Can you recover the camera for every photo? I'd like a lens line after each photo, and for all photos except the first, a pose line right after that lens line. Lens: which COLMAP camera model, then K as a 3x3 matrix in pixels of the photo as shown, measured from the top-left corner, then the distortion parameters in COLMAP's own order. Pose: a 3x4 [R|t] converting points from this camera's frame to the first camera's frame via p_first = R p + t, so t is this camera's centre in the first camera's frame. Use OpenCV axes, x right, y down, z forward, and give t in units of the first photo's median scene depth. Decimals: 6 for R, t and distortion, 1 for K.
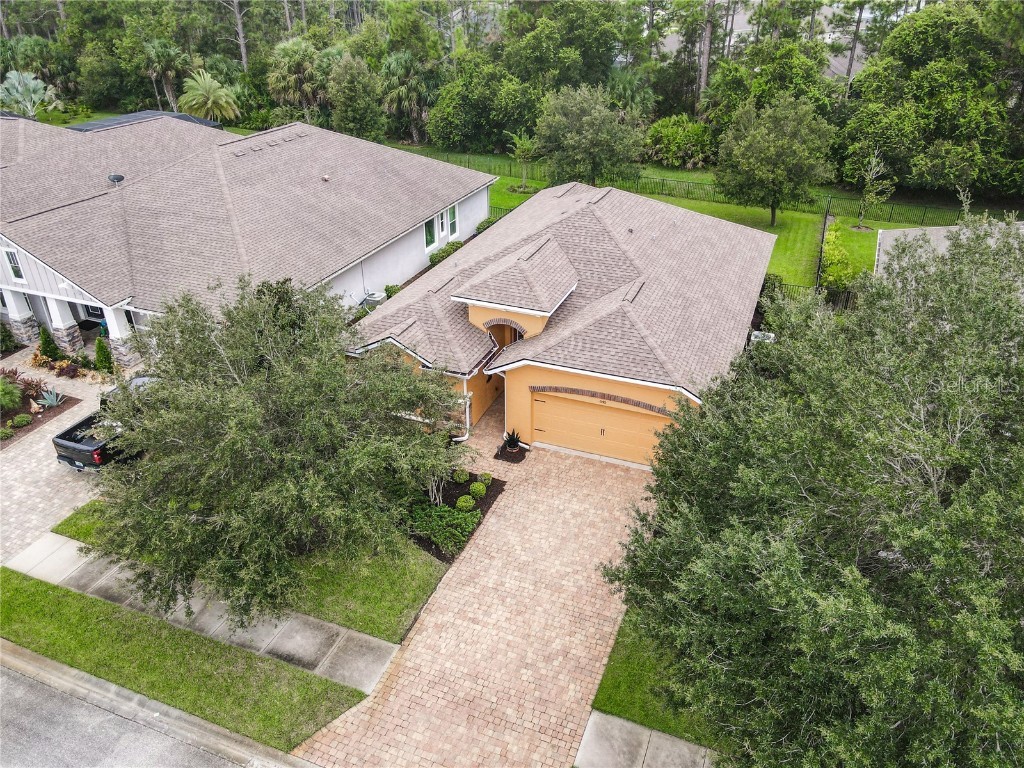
lens RADIAL K [[742.6, 0, 529.8], [0, 742.6, 388.9], [0, 0, 1]] dist [-0.001161, 0.010259]
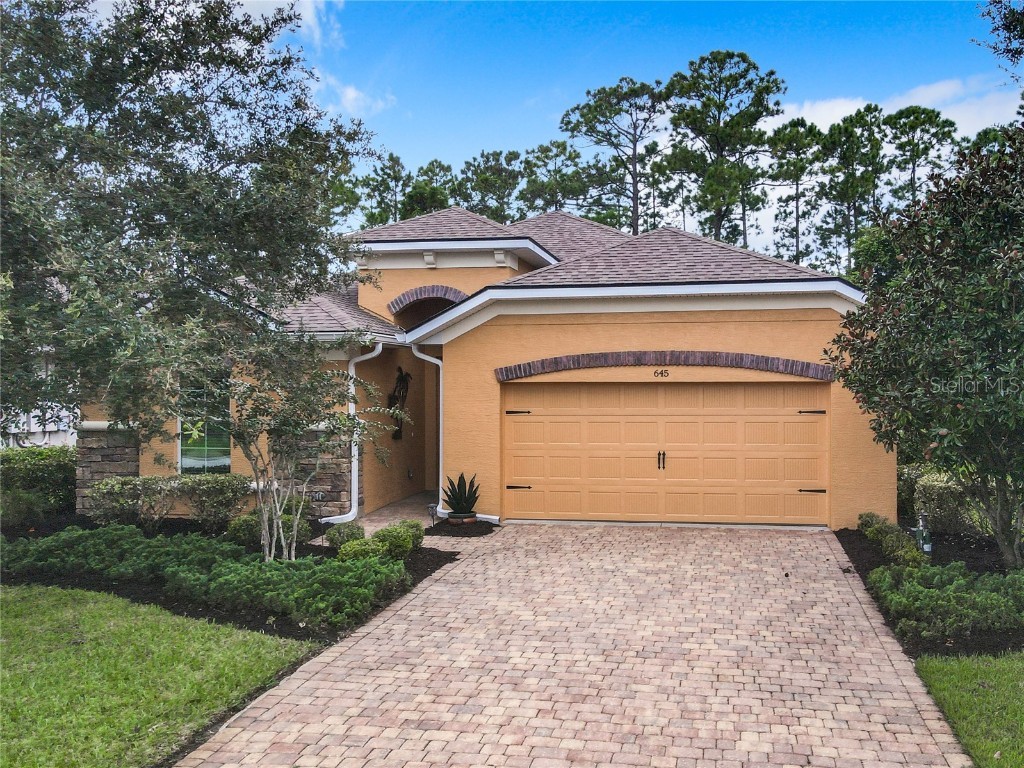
lens RADIAL K [[927.6, 0, 563.3], [0, 927.6, 383.4], [0, 0, 1]] dist [0.010457, 0.006139]
pose [[0.982630, -0.005292, 0.185502, -0.078535], [0.095696, 0.870891, -0.482070, 0.334386], [-0.159001, 0.491448, 0.856270, 0.576929]]
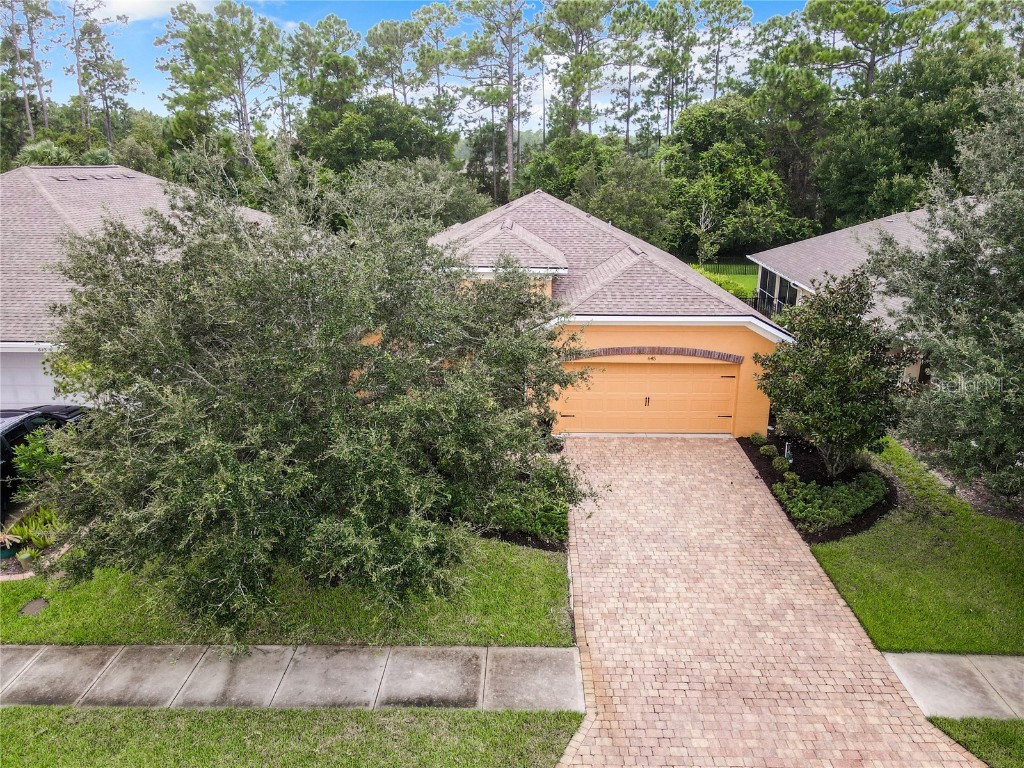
lens RADIAL K [[742.6, 0, 529.8], [0, 742.6, 388.9], [0, 0, 1]] dist [-0.001161, 0.010259]
pose [[0.936451, -0.100269, 0.336162, -0.360255], [0.168789, 0.968851, -0.181214, 0.203382], [-0.307521, 0.226439, 0.924206, 0.298944]]
